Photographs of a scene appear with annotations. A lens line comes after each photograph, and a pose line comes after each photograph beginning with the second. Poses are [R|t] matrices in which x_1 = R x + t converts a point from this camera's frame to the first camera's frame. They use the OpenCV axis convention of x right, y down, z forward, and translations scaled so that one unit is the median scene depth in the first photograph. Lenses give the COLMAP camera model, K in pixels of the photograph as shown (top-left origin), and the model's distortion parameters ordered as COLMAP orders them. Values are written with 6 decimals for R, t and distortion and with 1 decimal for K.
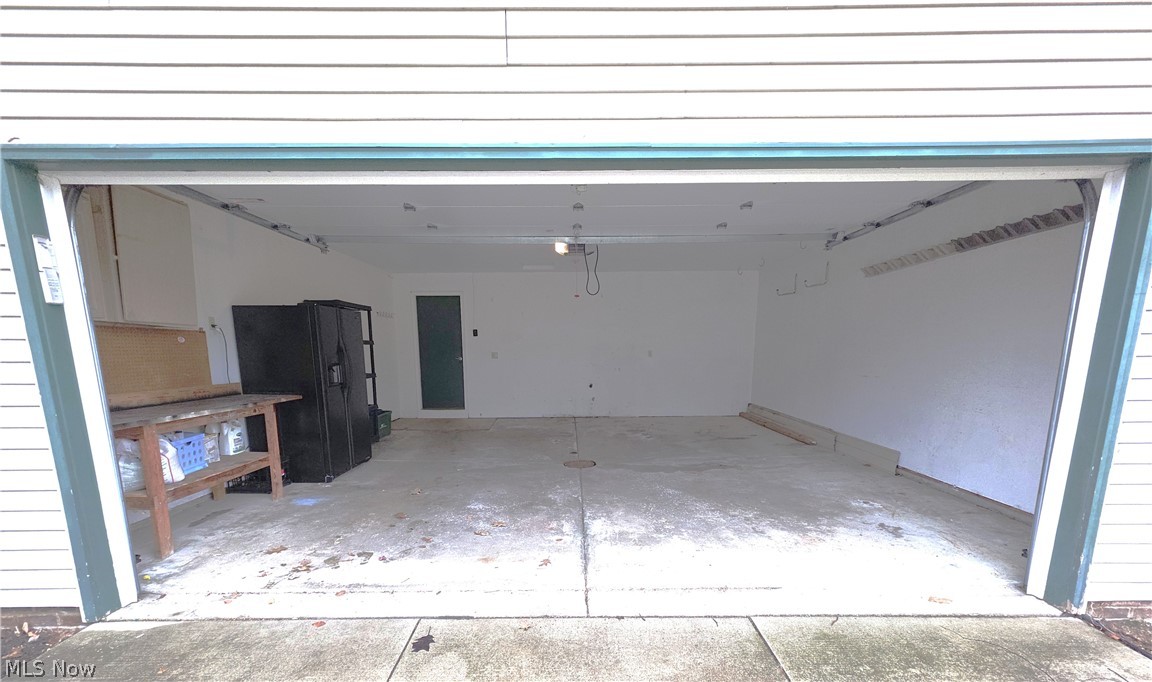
lens RADIAL K [[515.0, 0, 576.0], [0, 515.0, 341.0], [0, 0, 1]] dist [-0.001120, -0.000236]
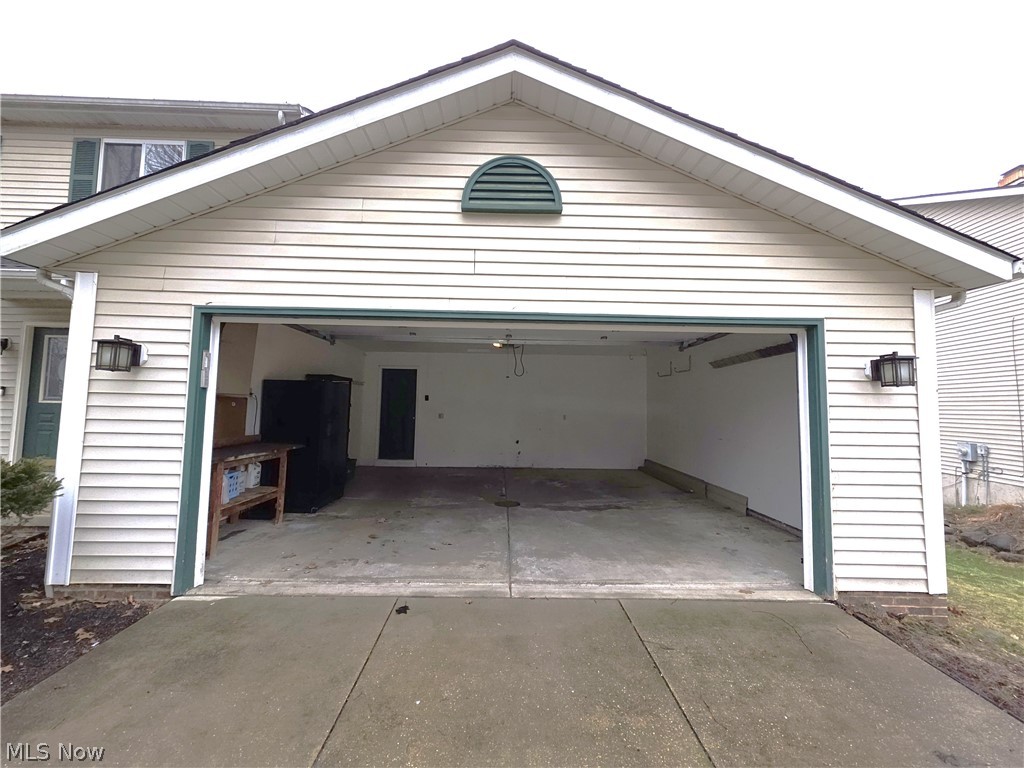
lens RADIAL K [[420.0, 0, 511.8], [0, 420.0, 377.7], [0, 0, 1]] dist [0.001142, 0.000327]
pose [[0.999674, 0.022593, 0.011895, -0.001347], [-0.021768, 0.997618, -0.065457, -0.012191], [-0.013345, 0.065177, 0.997784, -0.140139]]
